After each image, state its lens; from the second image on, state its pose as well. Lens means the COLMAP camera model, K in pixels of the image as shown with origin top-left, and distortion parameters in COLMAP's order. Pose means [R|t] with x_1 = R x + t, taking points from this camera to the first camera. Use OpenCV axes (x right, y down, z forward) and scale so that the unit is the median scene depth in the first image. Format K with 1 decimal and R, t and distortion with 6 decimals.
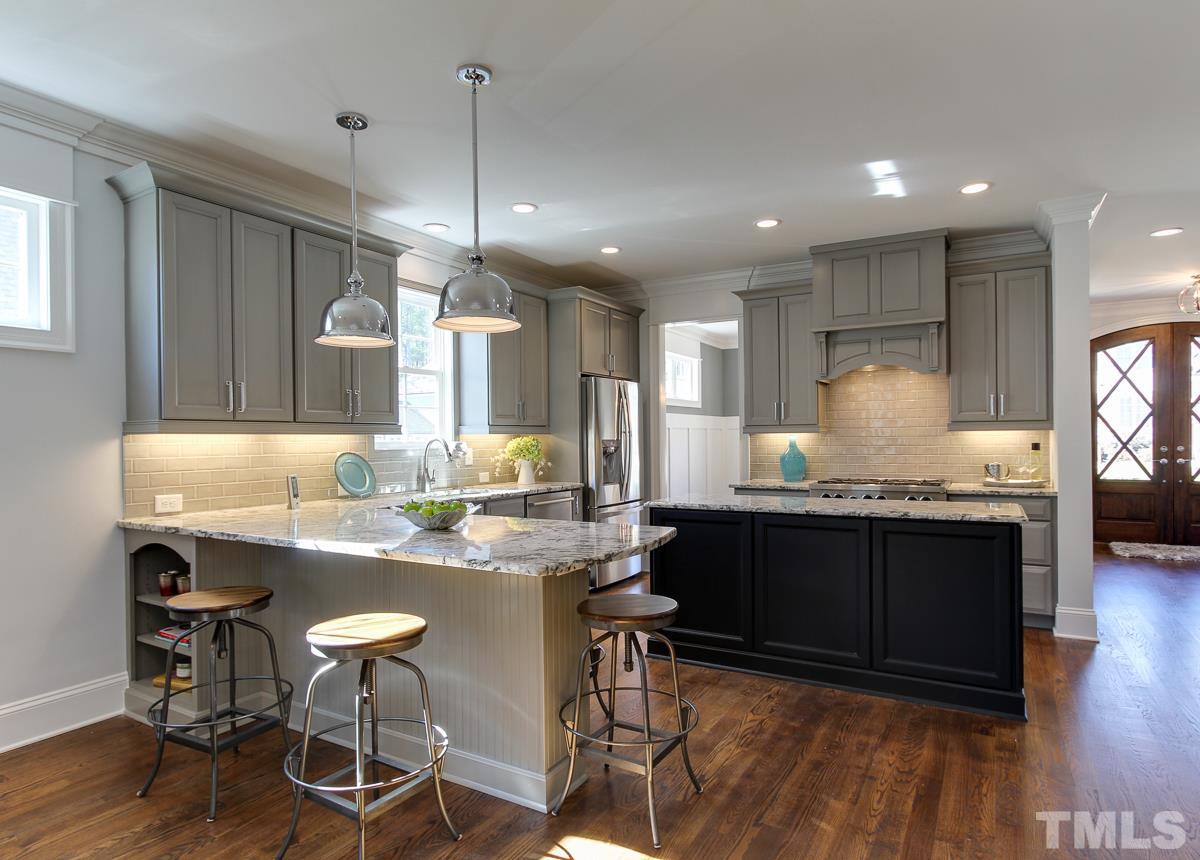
lens RADIAL K [[688.3, 0, 597.1], [0, 688.3, 438.3], [0, 0, 1]] dist [-0.013726, 0.005711]
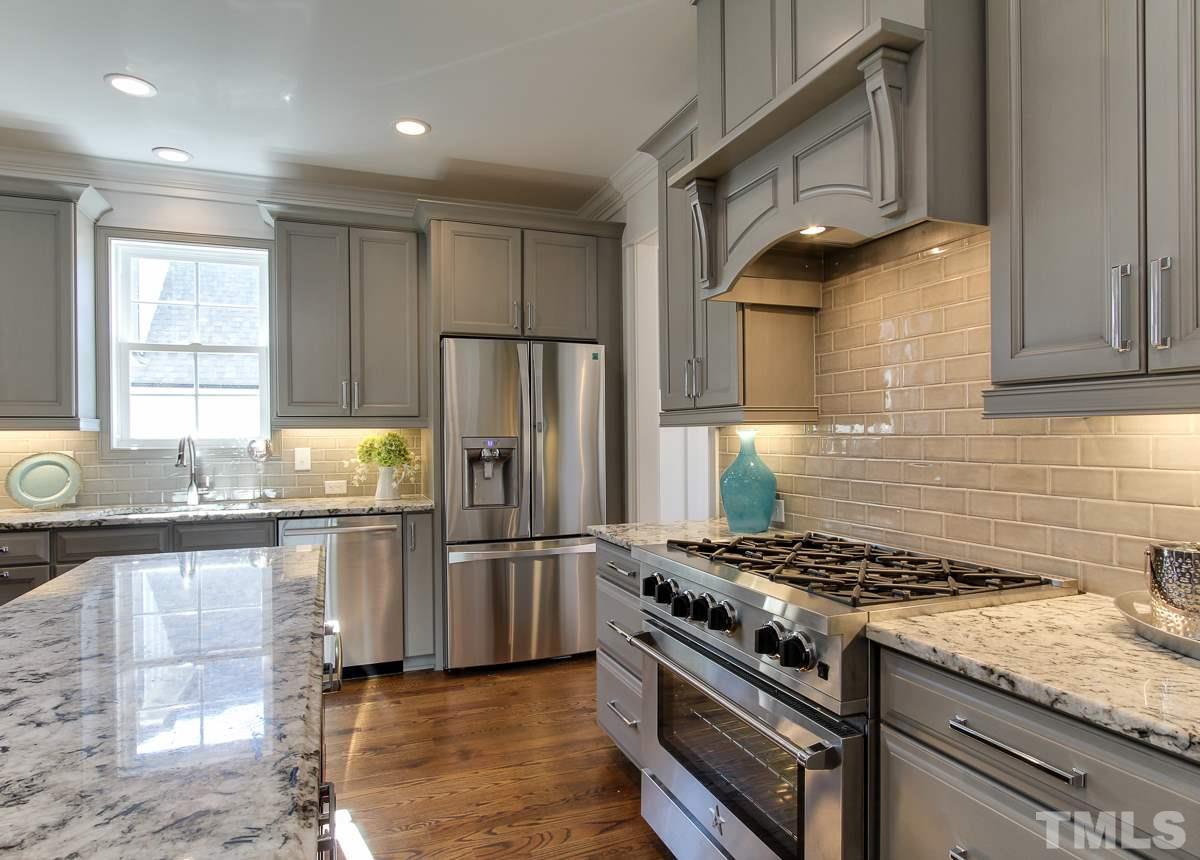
lens RADIAL K [[688.3, 0, 592.6], [0, 688.3, 433.4], [0, 0, 1]] dist [-0.013726, 0.005711]
pose [[0.775744, 0.003473, -0.631038, 0.575465], [-0.001734, 0.999993, 0.003373, -0.004259], [0.631045, -0.001522, 0.775744, 0.681220]]
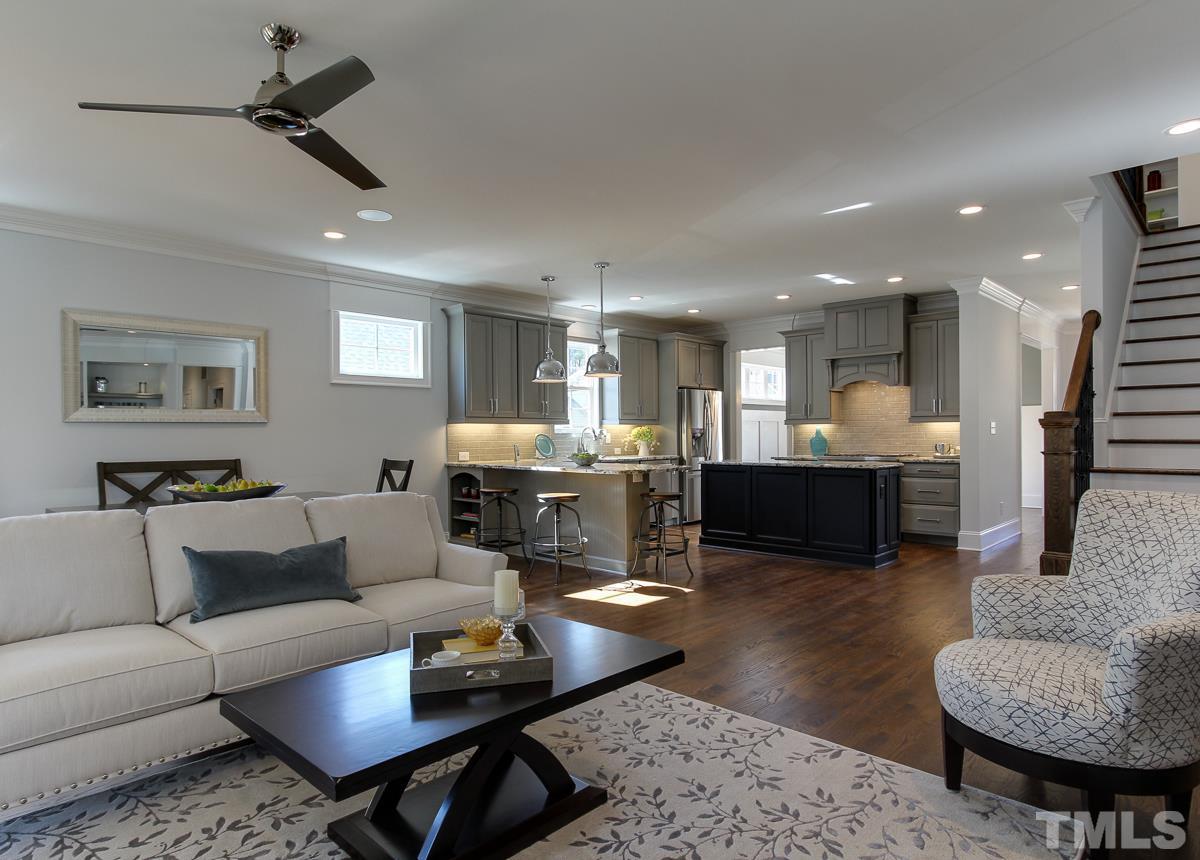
lens RADIAL K [[688.3, 0, 600.9], [0, 688.3, 431.0], [0, 0, 1]] dist [-0.013726, 0.005711]
pose [[0.974317, 0.001722, -0.225175, 0.185840], [-0.002299, 0.999995, -0.002300, 0.013655], [0.225170, 0.002759, 0.974316, -0.678182]]
